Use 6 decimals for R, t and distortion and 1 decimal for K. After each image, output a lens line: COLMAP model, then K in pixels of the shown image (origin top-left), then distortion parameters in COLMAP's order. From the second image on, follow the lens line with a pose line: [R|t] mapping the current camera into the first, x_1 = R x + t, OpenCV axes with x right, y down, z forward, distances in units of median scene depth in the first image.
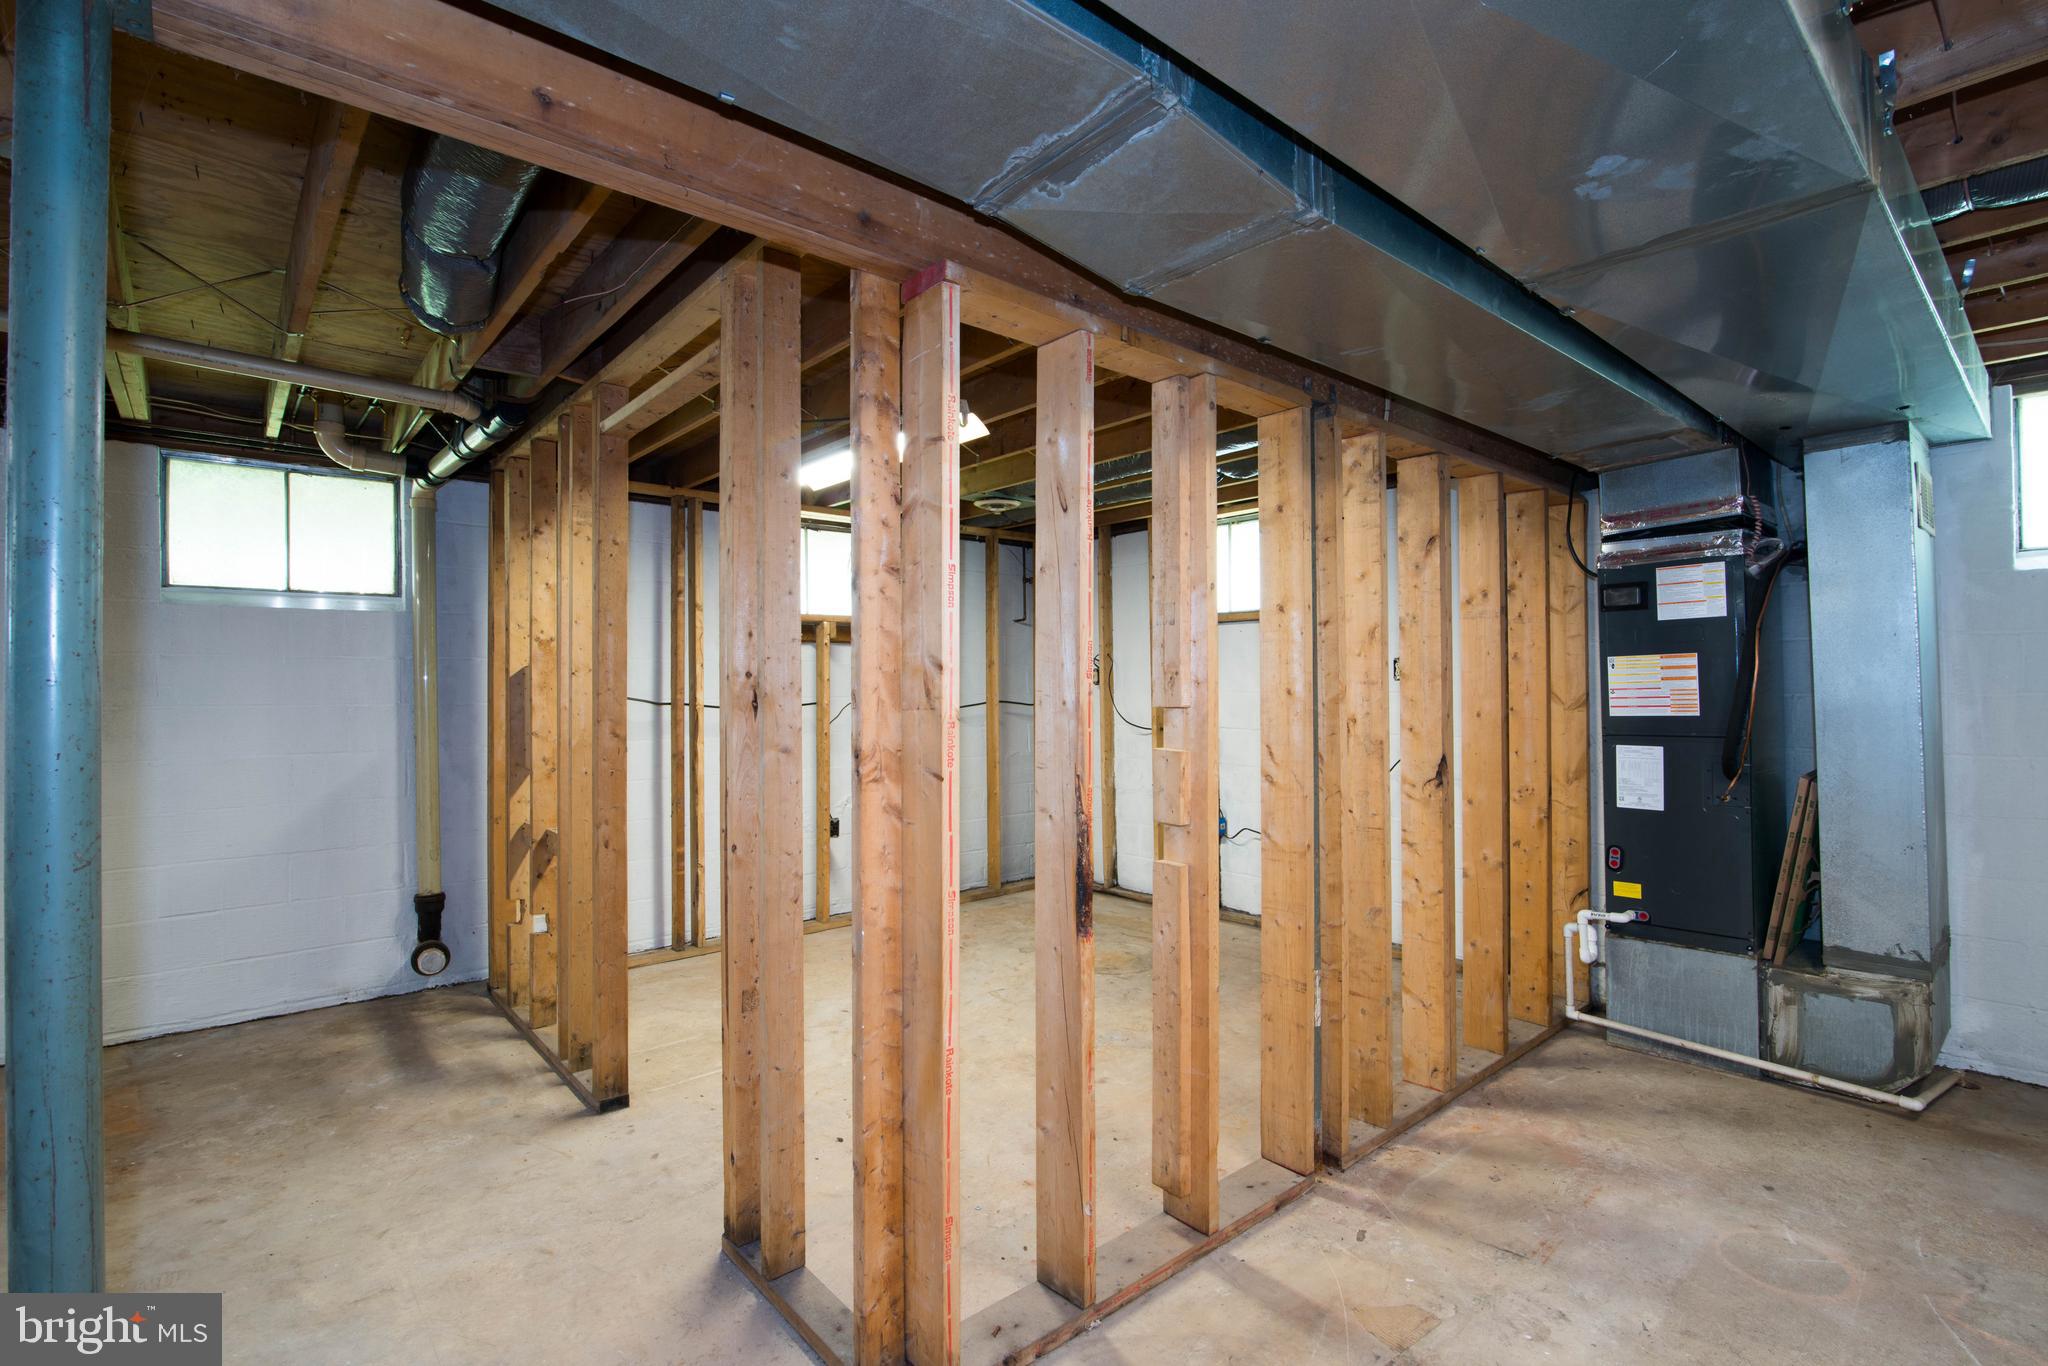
lens RADIAL K [[944.4, 0, 1026.5], [0, 944.4, 681.1], [0, 0, 1]] dist [-0.019661, 0.000849]
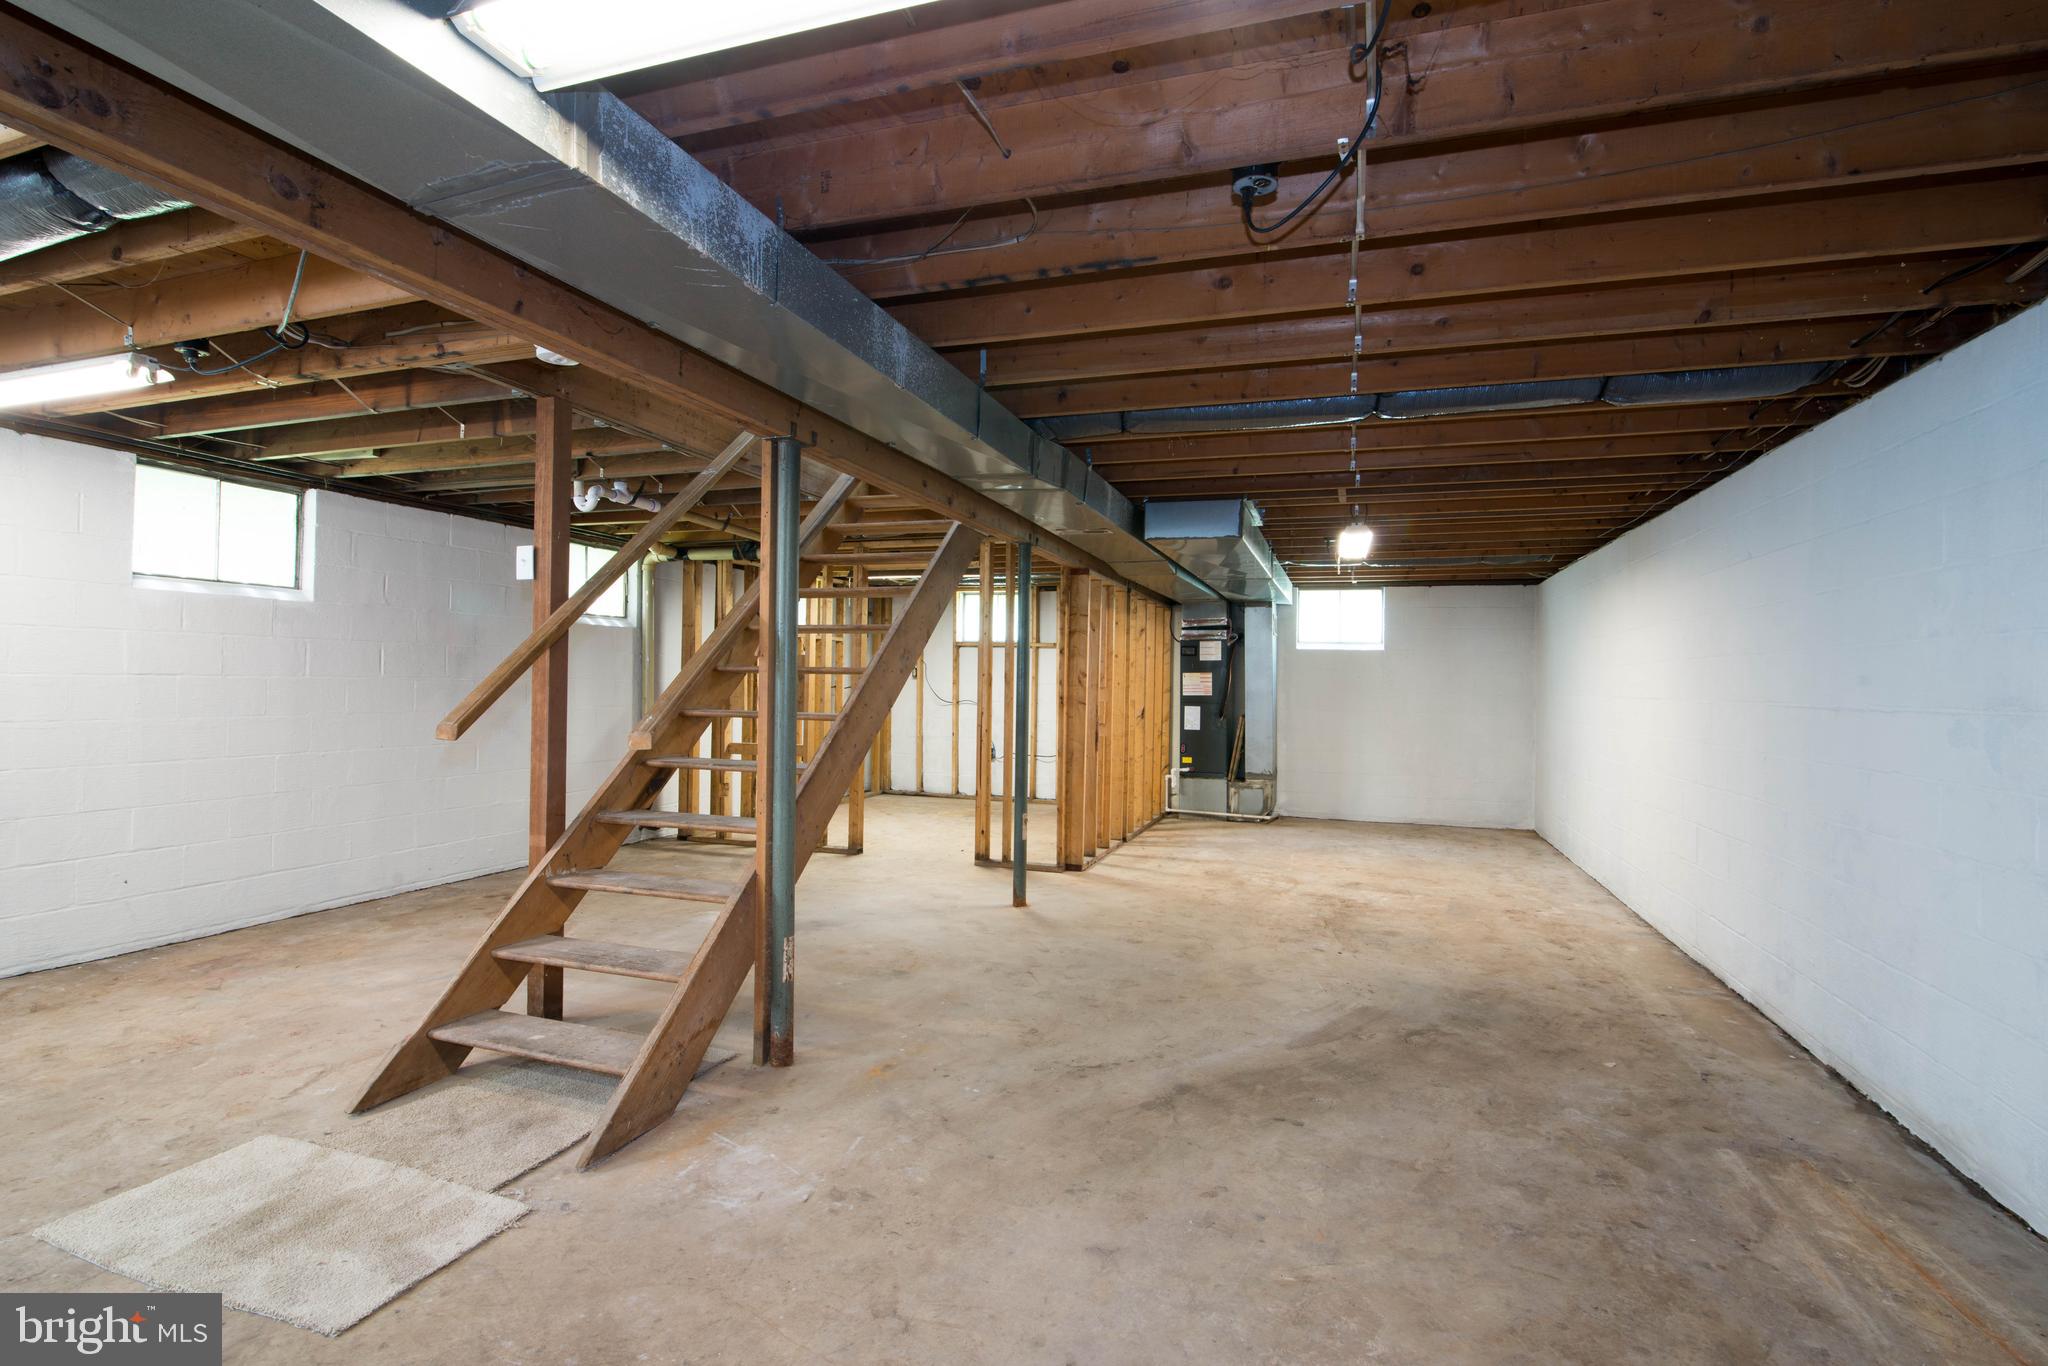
lens RADIAL K [[944.4, 0, 1029.7], [0, 944.4, 682.9], [0, 0, 1]] dist [-0.019661, 0.000849]
pose [[0.864369, 0.022094, 0.502372, -1.166759], [-0.026745, 0.999640, 0.002054, 0.008320], [-0.502145, -0.015212, 0.864649, -1.164109]]
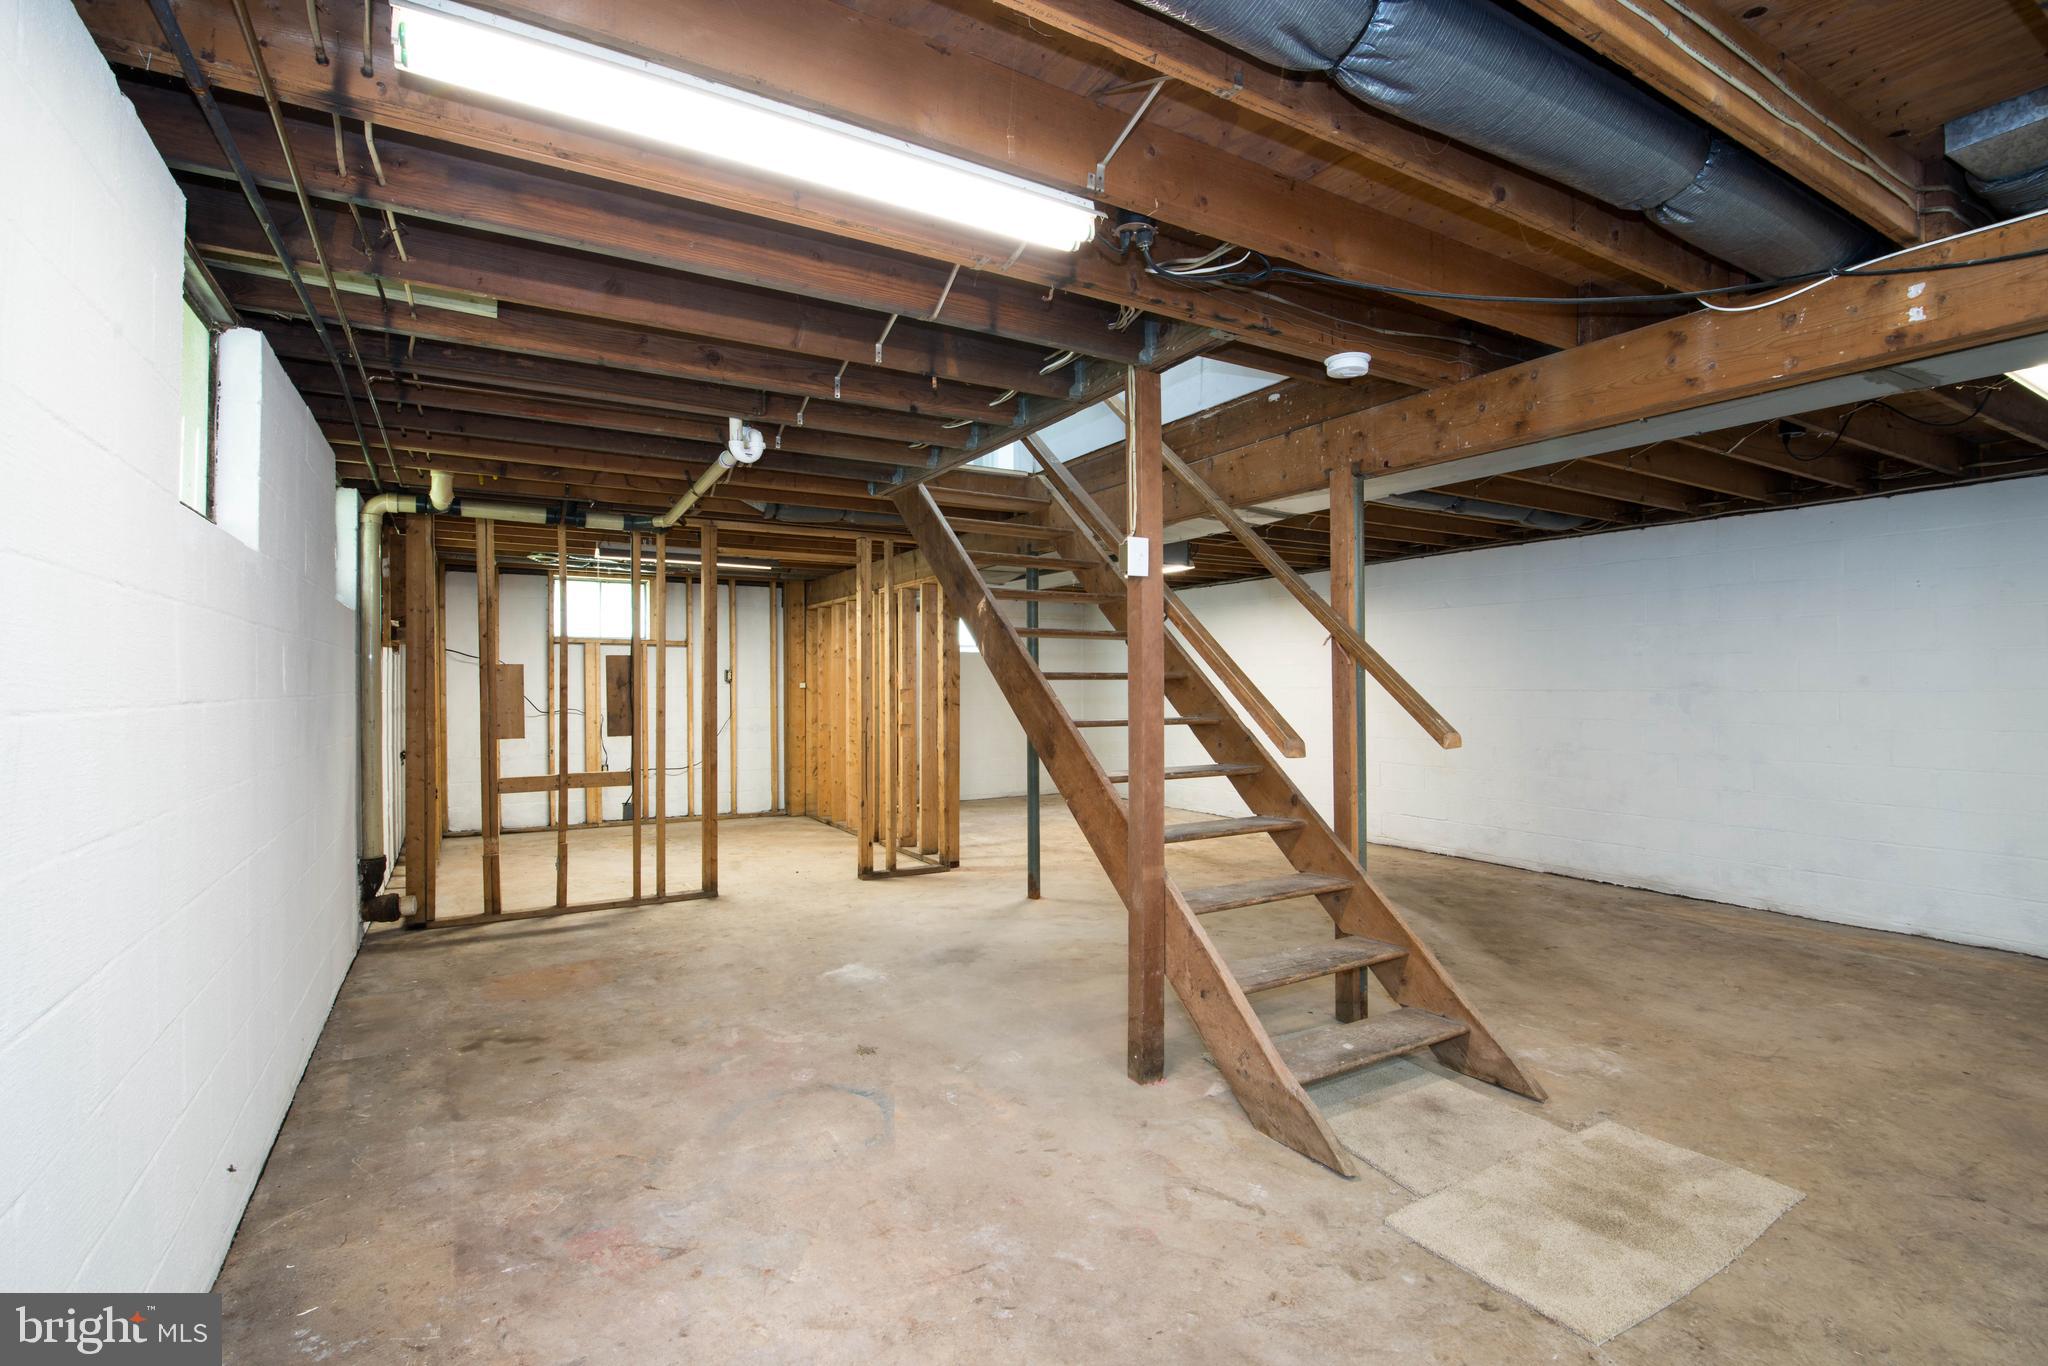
lens RADIAL K [[944.4, 0, 1026.0], [0, 944.4, 681.3], [0, 0, 1]] dist [-0.019661, 0.000849]
pose [[0.183042, 0.010793, 0.983046, -2.072568], [-0.004645, 0.999938, -0.010113, 0.022813], [-0.983094, -0.002715, 0.183080, -0.003902]]
